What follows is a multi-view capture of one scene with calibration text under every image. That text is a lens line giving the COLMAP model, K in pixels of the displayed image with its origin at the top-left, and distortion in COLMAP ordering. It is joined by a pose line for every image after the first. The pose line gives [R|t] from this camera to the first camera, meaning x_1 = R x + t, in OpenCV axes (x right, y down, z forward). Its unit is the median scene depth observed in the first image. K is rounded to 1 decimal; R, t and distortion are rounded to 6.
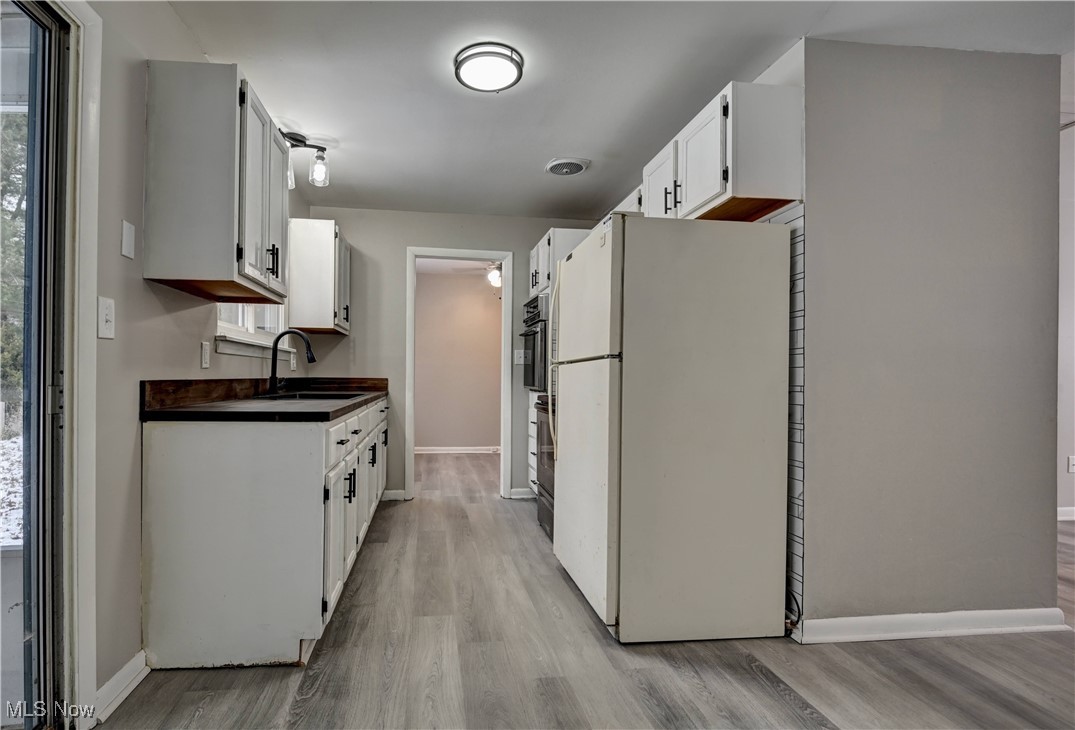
lens RADIAL K [[514.4, 0, 484.9], [0, 514.4, 379.3], [0, 0, 1]] dist [-0.013906, -0.000232]
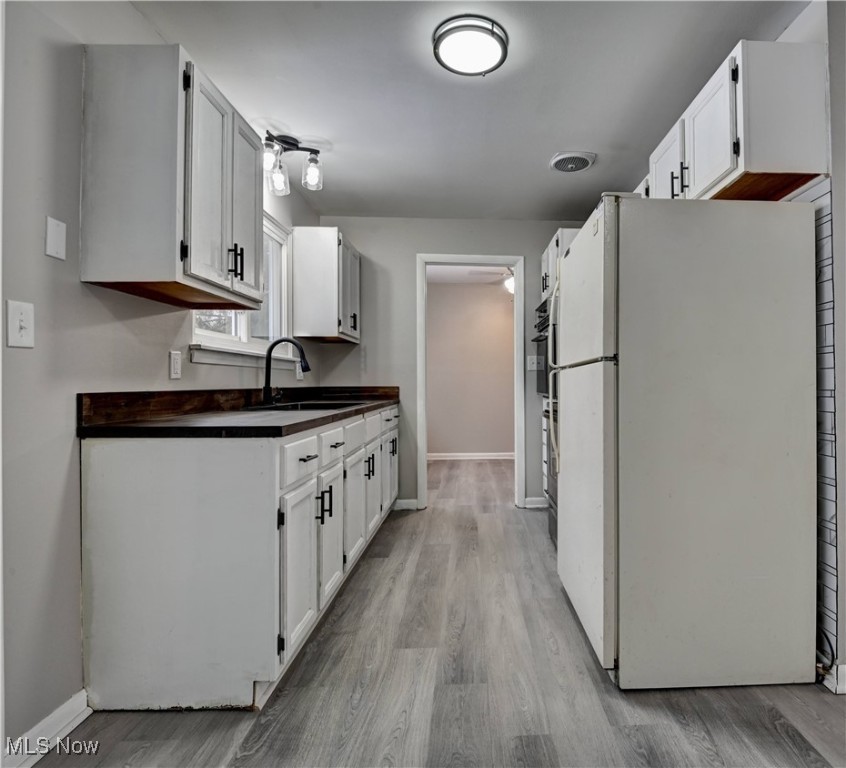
lens RADIAL K [[483.4, 0, 494.3], [0, 483.4, 382.0], [0, 0, 1]] dist [-0.018987, -0.000659]
pose [[0.998284, -0.013188, -0.057062, 0.096865], [0.012739, 0.999885, -0.008235, -0.001217], [0.057164, 0.007494, 0.998337, 0.161703]]
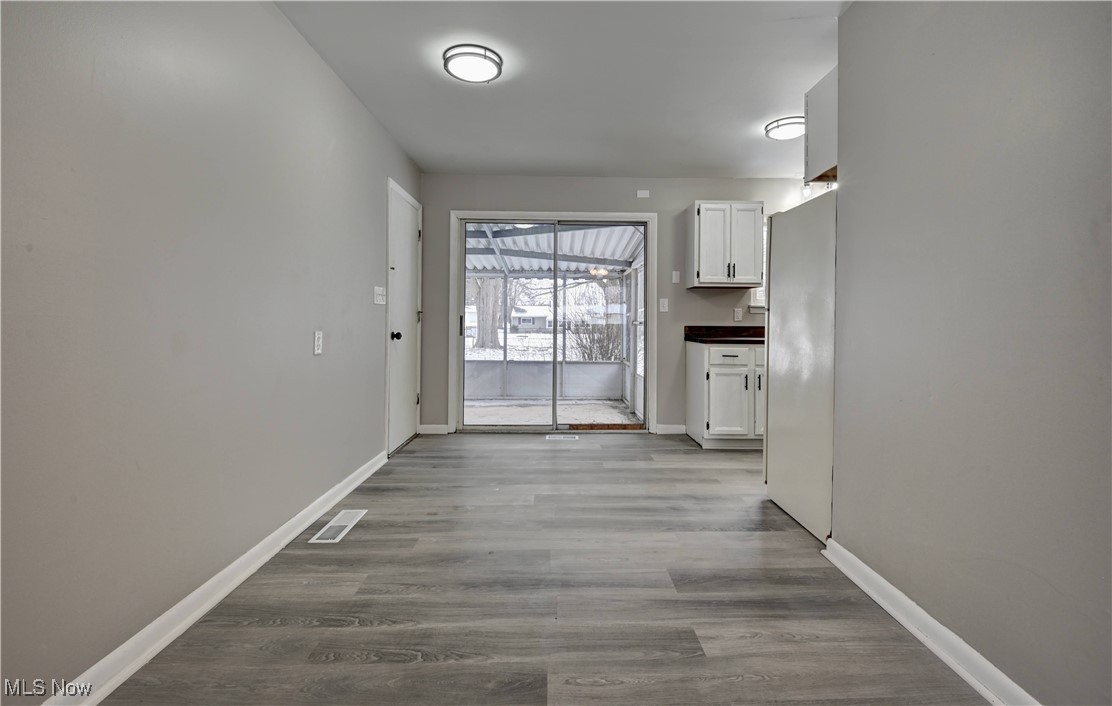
lens RADIAL K [[492.8, 0, 570.9], [0, 492.8, 318.3], [0, 0, 1]] dist [0.000263, 0.000024]
pose [[-0.069972, -0.019870, -0.997351, 1.658464], [-0.011248, 0.999754, -0.019129, 0.016305], [0.997486, 0.009880, -0.070179, 0.474117]]
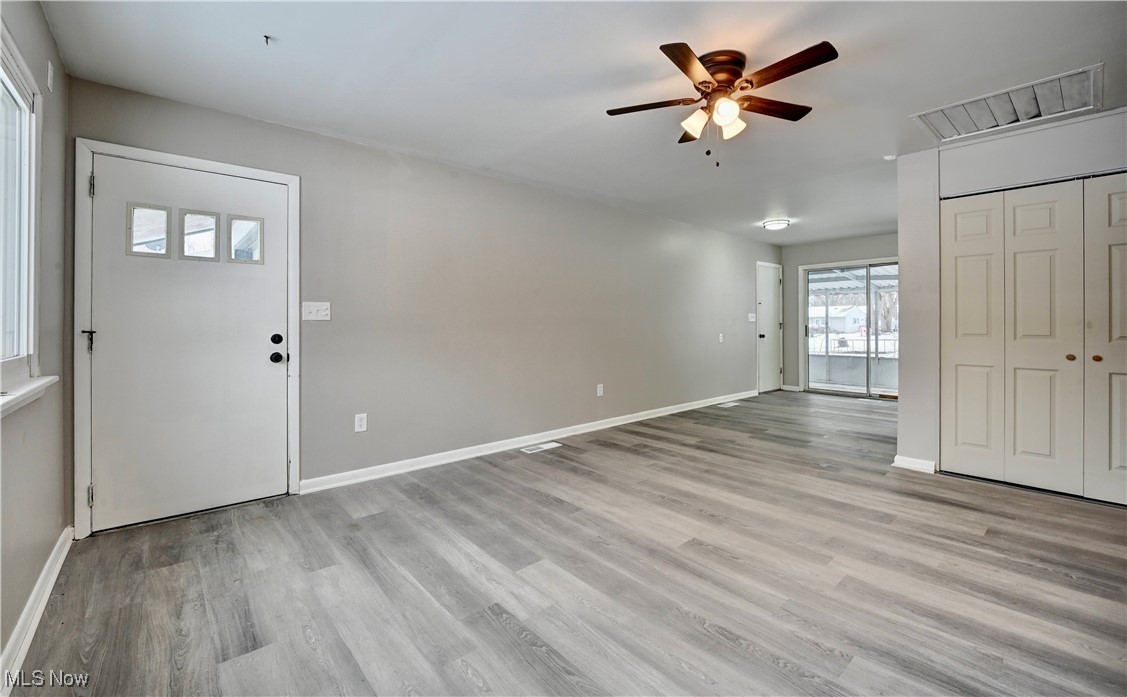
lens RADIAL K [[464.3, 0, 568.0], [0, 464.3, 323.1], [0, 0, 1]] dist [0.001977, -0.010488]
pose [[-0.812066, -0.009862, -0.583483, 3.086825], [-0.008847, 0.999950, -0.004588, -0.013788], [0.583499, 0.001436, -0.812113, 1.658289]]
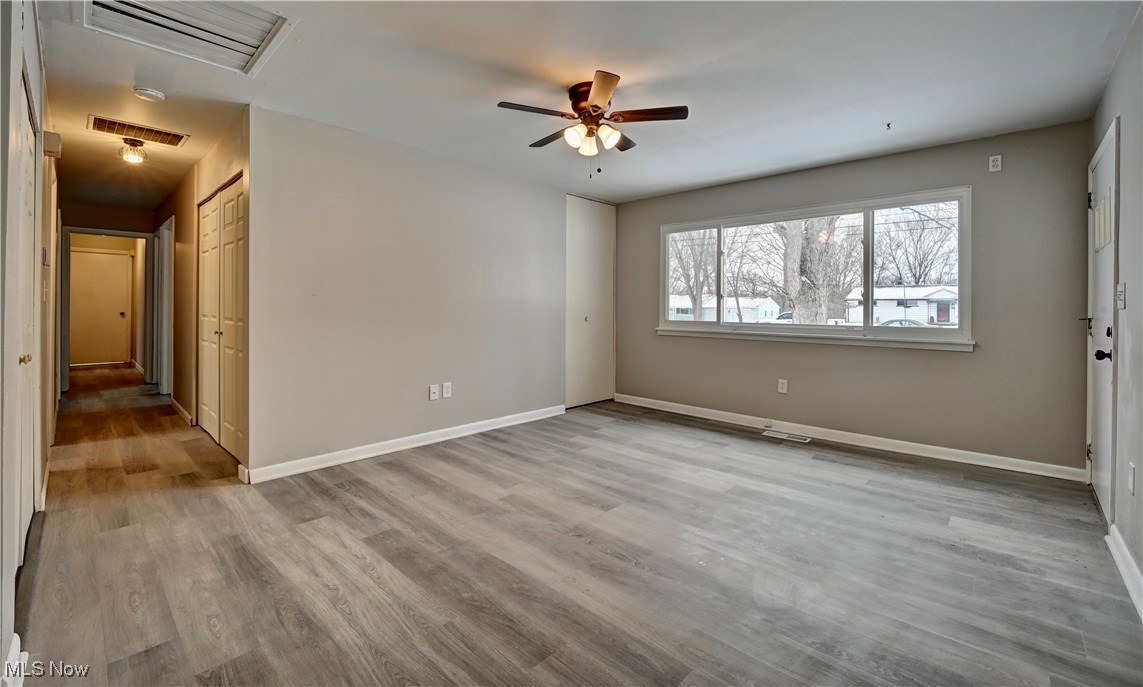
lens RADIAL K [[470.7, 0, 575.8], [0, 470.7, 307.6], [0, 0, 1]] dist [0.017091, -0.019087]
pose [[0.750717, -0.005960, 0.660597, 1.298077], [0.003413, 0.999981, 0.005144, -0.035088], [-0.660615, -0.001607, 0.750723, 0.045547]]
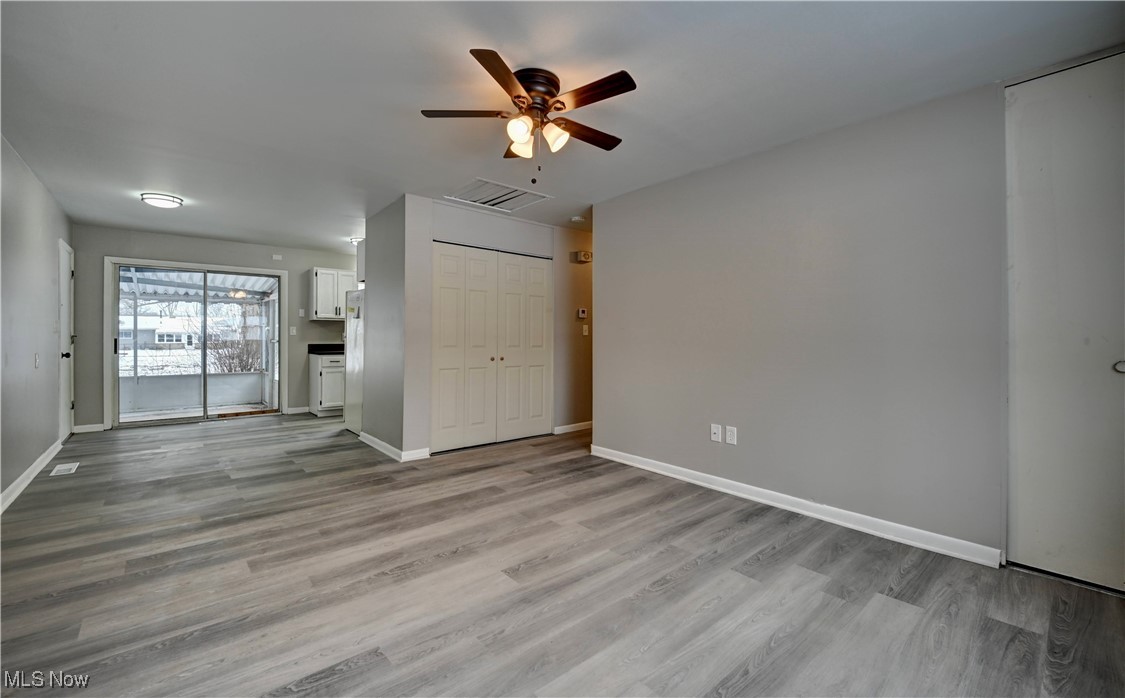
lens RADIAL K [[463.2, 0, 563.2], [0, 463.2, 338.0], [0, 0, 1]] dist [-0.000781, -0.010648]
pose [[0.574434, -0.006559, -0.818525, 3.107387], [-0.000507, 0.999965, -0.008368, -0.014079], [0.818551, 0.005221, 0.574411, 0.426864]]
